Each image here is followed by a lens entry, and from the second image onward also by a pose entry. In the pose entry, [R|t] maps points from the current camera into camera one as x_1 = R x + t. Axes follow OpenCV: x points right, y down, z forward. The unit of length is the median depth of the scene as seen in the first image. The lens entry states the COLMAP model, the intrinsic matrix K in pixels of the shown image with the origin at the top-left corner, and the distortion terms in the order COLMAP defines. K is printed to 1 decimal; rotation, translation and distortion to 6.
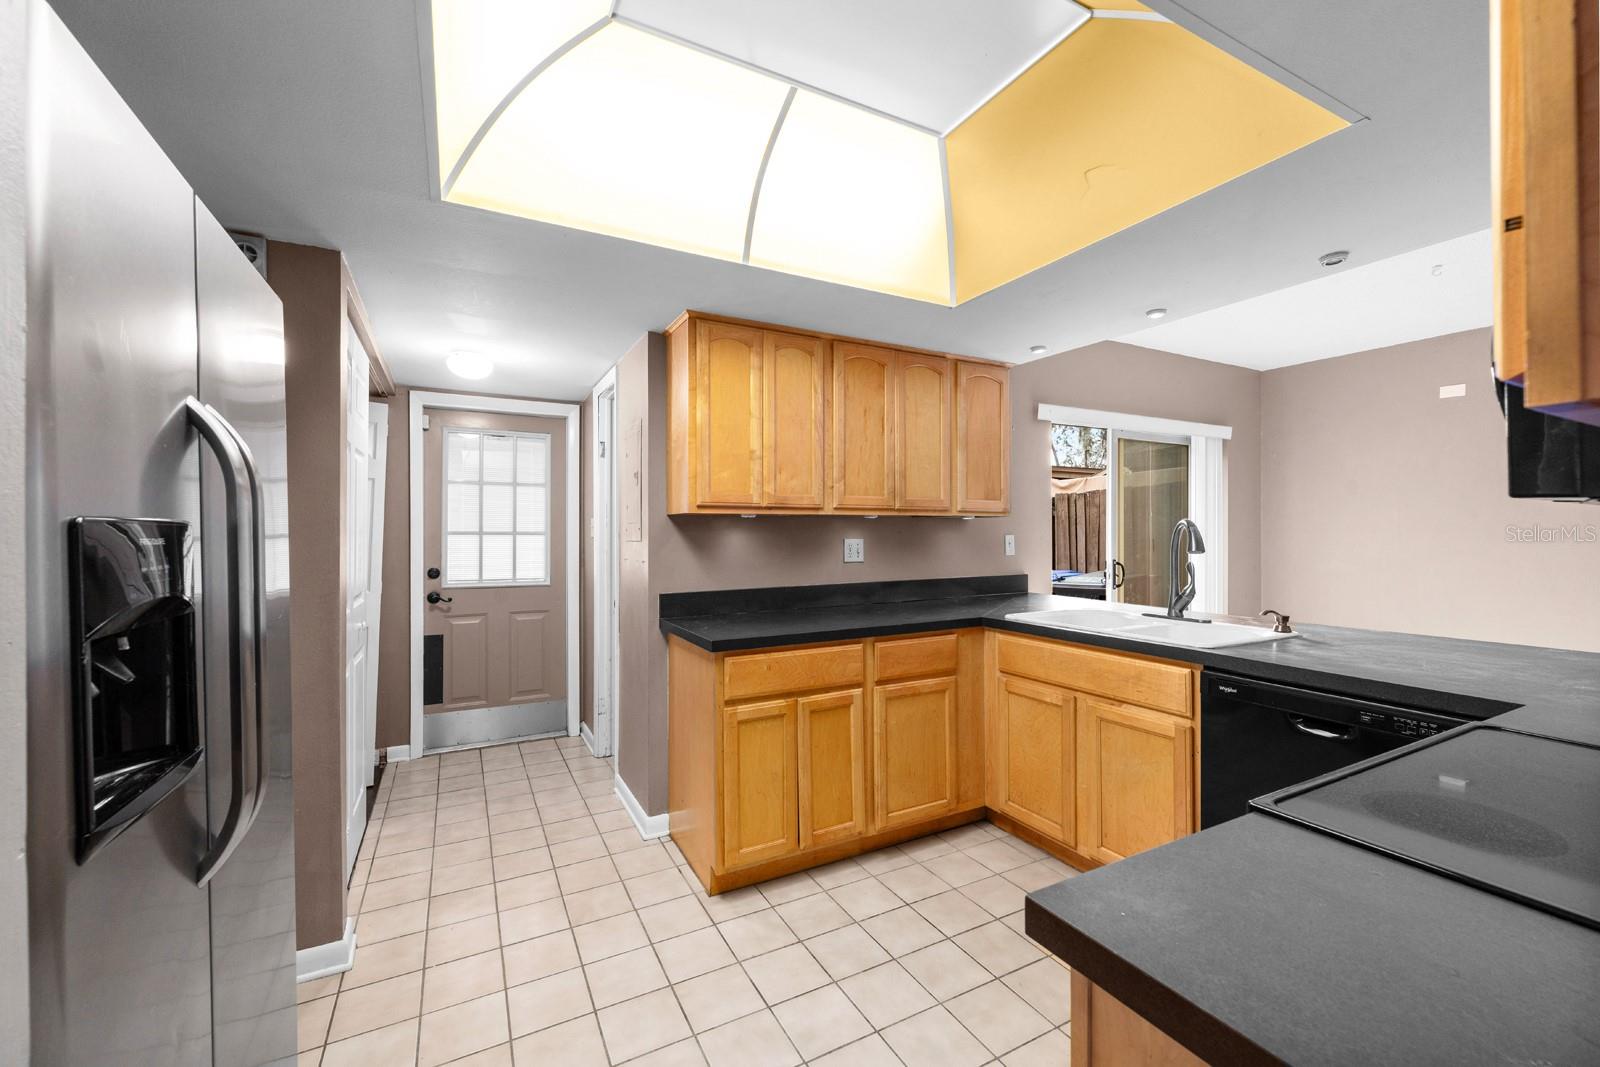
lens RADIAL K [[654.9, 0, 806.6], [0, 654.9, 533.8], [0, 0, 1]] dist [0.001143, -0.000530]
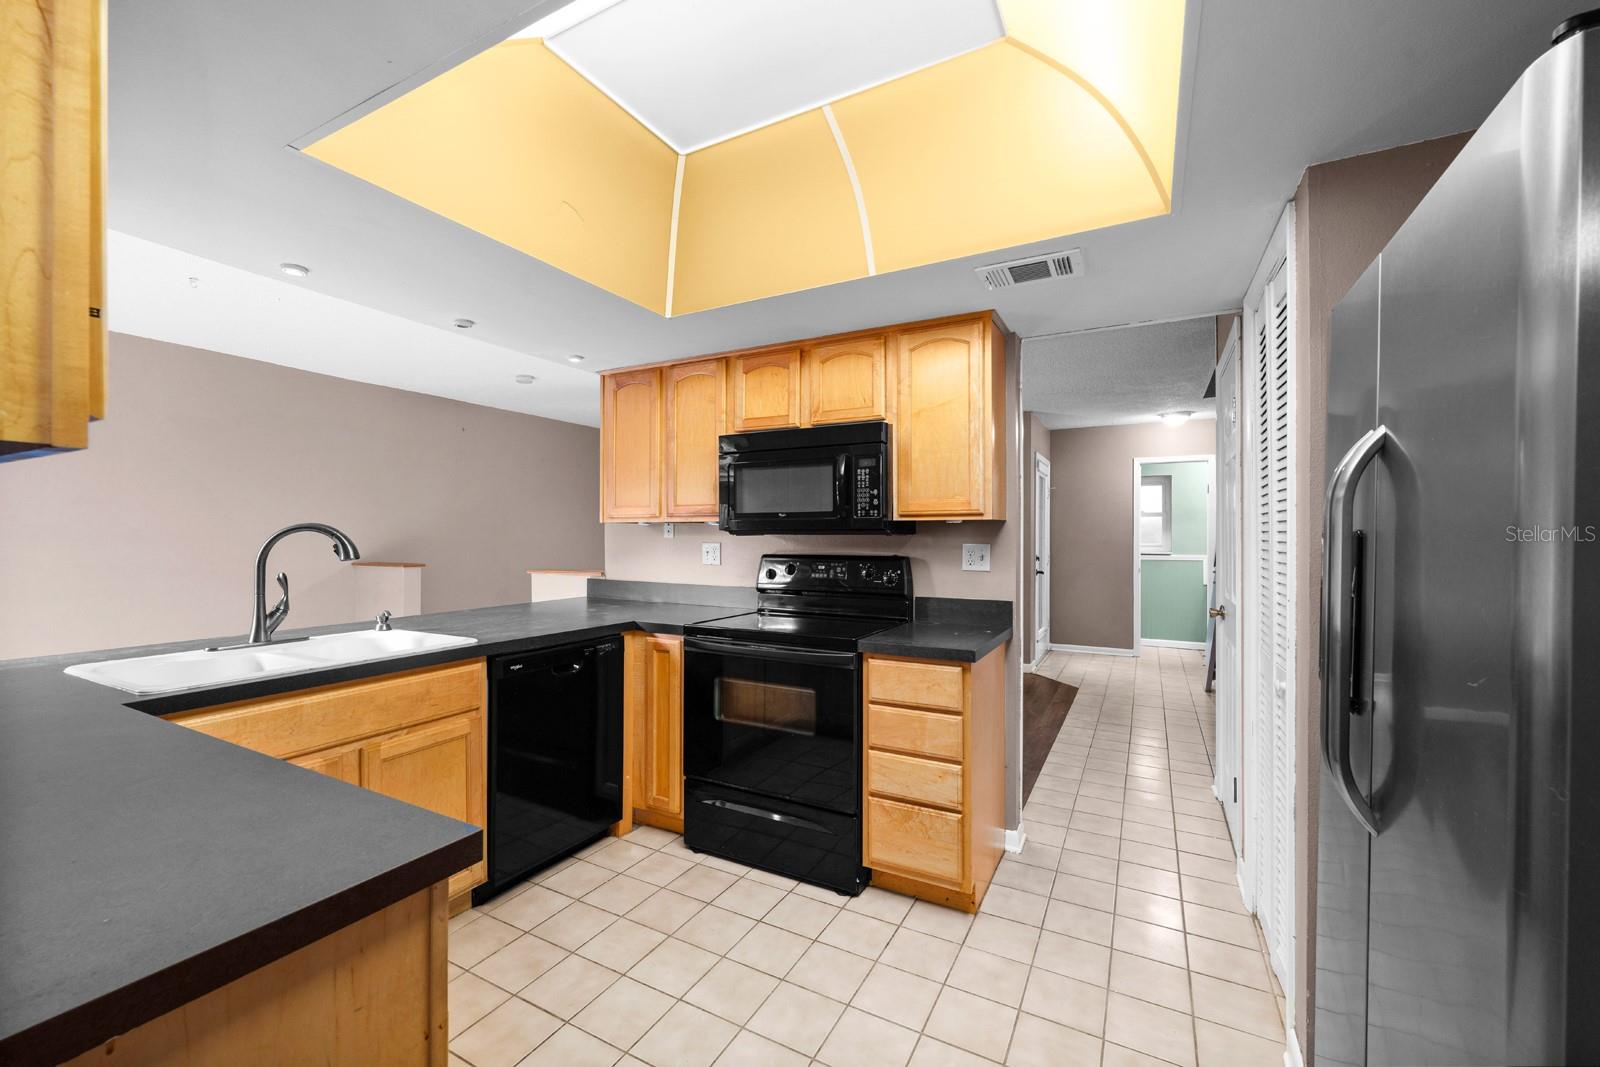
lens RADIAL K [[654.9, 0, 791.3], [0, 654.9, 537.2], [0, 0, 1]] dist [0.001143, -0.000530]
pose [[-0.556257, 0.000339, 0.831010, -0.228788], [0.000070, 1.000000, -0.000361, -0.001316], [-0.831010, -0.000143, -0.556257, 0.439868]]
